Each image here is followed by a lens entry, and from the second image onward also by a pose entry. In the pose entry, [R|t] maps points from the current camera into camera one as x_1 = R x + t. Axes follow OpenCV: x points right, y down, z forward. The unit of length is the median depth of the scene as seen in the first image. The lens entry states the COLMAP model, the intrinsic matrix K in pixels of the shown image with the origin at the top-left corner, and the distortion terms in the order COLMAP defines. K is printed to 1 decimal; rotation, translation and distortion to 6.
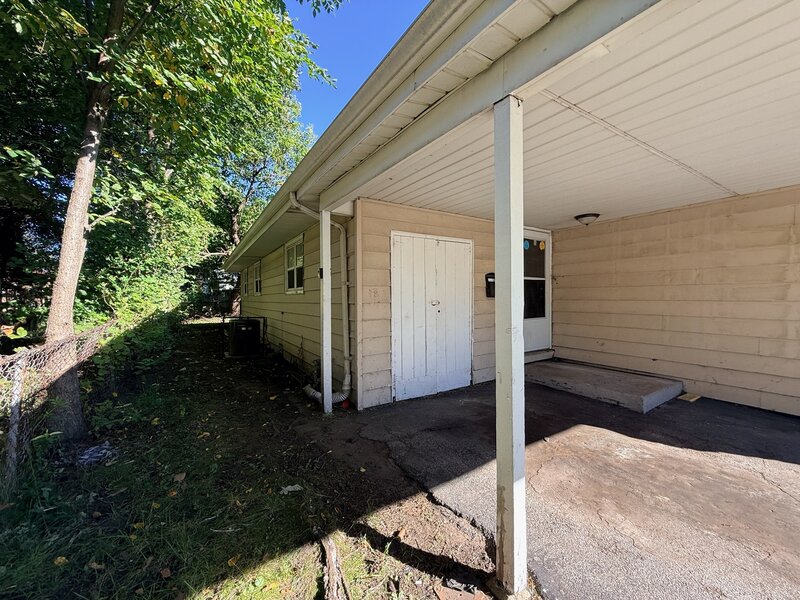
lens RADIAL K [[324.3, 0, 396.2], [0, 324.3, 299.8], [0, 0, 1]] dist [-0.002481, -0.000414]
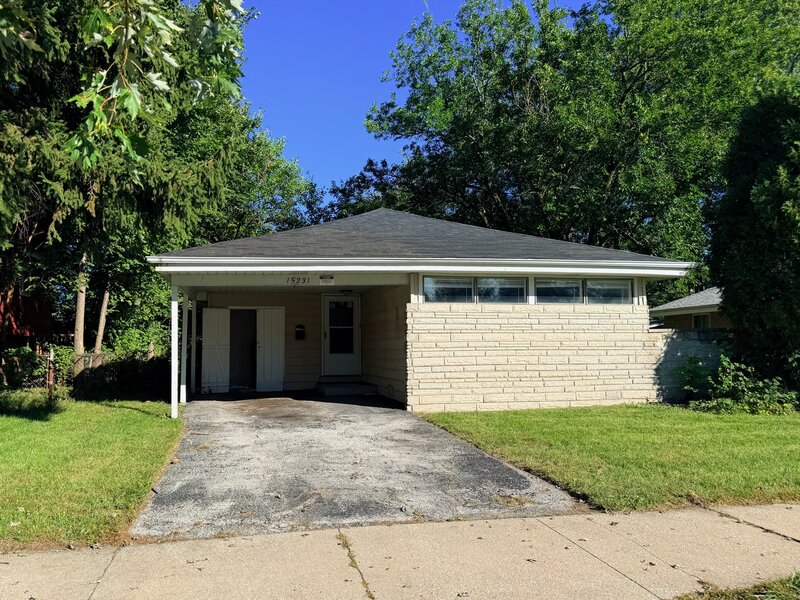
lens RADIAL K [[655.2, 0, 400.0], [0, 655.2, 300.0], [0, 0, 1]] dist [-0.002698, -0.000923]
pose [[0.947792, -0.026567, -0.317781, 2.154610], [-0.000087, 0.996502, -0.083569, 0.082185], [0.318890, 0.079234, 0.944474, -2.347915]]
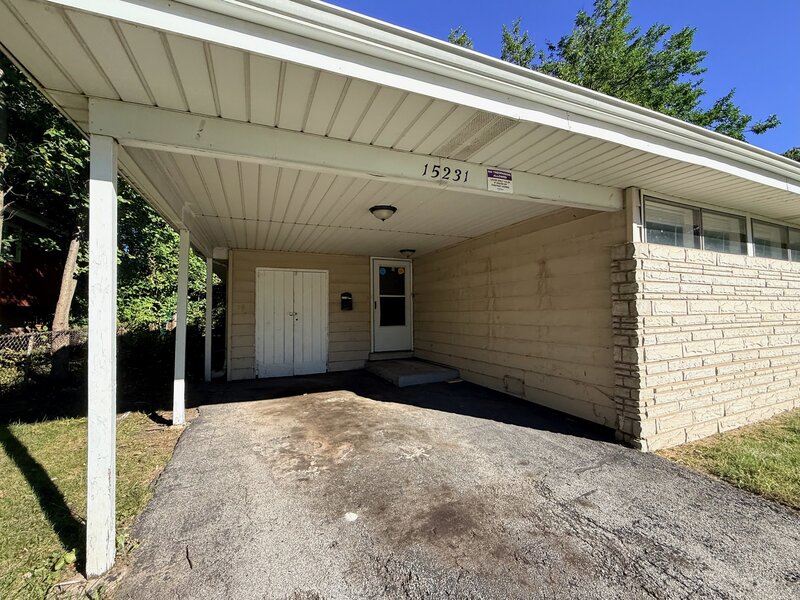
lens RADIAL K [[340.7, 0, 397.2], [0, 340.7, 298.9], [0, 0, 1]] dist [-0.002291, -0.000520]
pose [[0.987804, -0.011414, -0.155286, 0.858488], [0.002973, 0.998510, -0.054486, 0.028231], [0.155677, 0.053360, 0.986366, -0.477364]]
